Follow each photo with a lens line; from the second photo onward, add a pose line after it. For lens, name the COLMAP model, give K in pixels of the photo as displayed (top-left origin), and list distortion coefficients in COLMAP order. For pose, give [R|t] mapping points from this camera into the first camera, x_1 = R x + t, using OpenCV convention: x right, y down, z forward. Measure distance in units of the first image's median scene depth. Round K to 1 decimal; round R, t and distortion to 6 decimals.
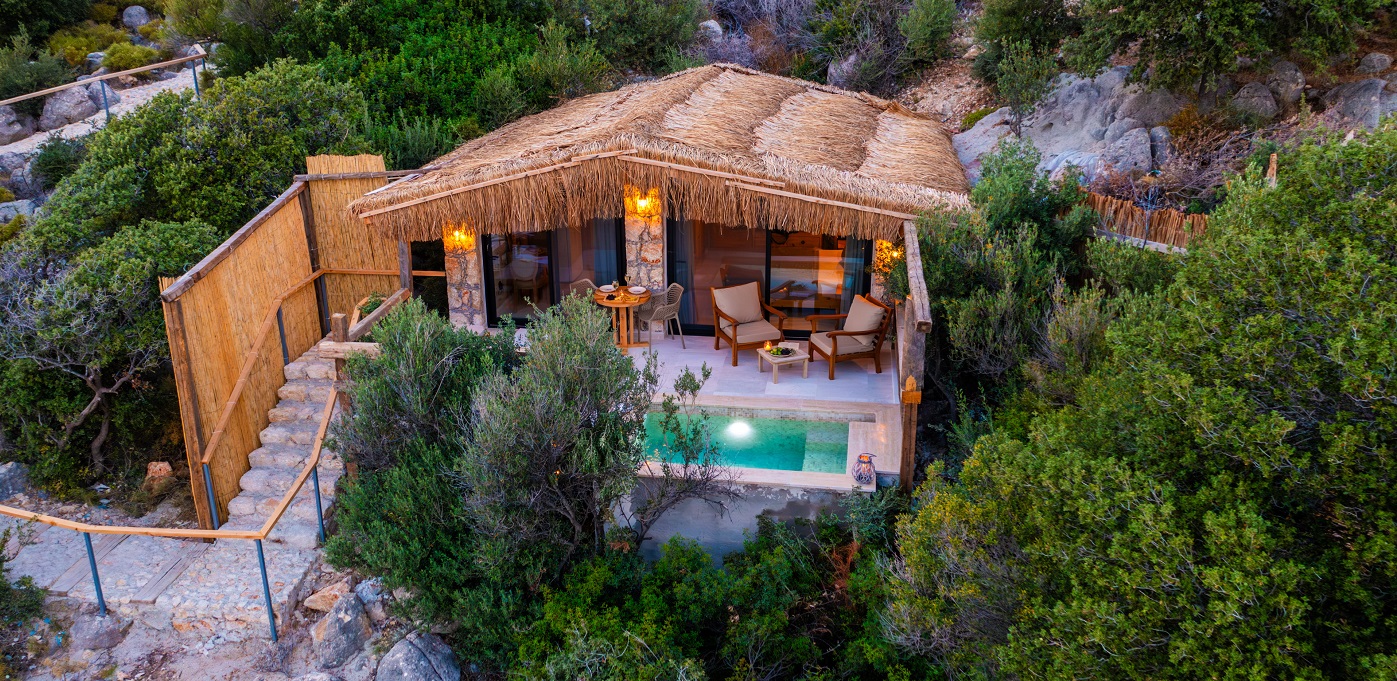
lens RADIAL K [[1153.5, 0, 682.9], [0, 1153.5, 404.9], [0, 0, 1]] dist [0.016582, 0.019123]
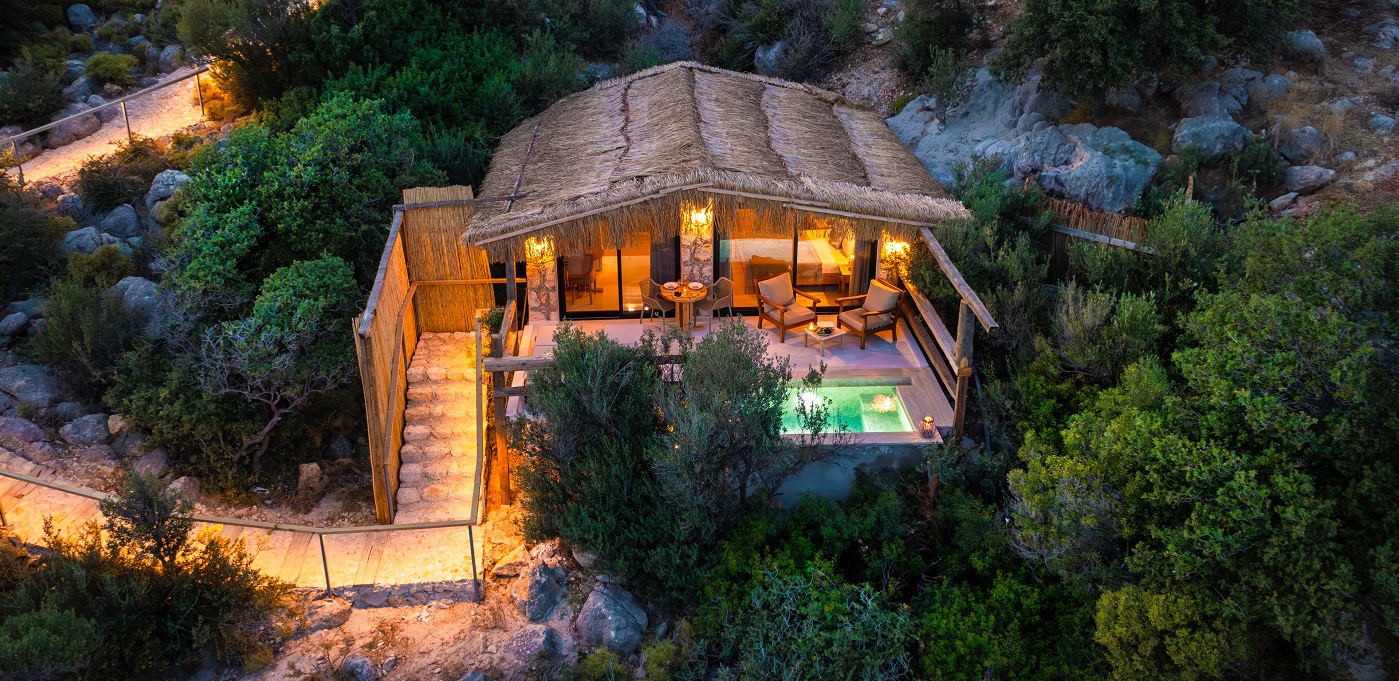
lens RADIAL K [[1155.1, 0, 700.4], [0, 1155.1, 339.3], [0, 0, 1]] dist [0.016582, 0.019123]
pose [[0.979415, -0.078483, 0.185973, -0.279944], [0.072163, 0.996569, 0.040527, -0.096234], [-0.188516, -0.026272, 0.981719, -0.220298]]
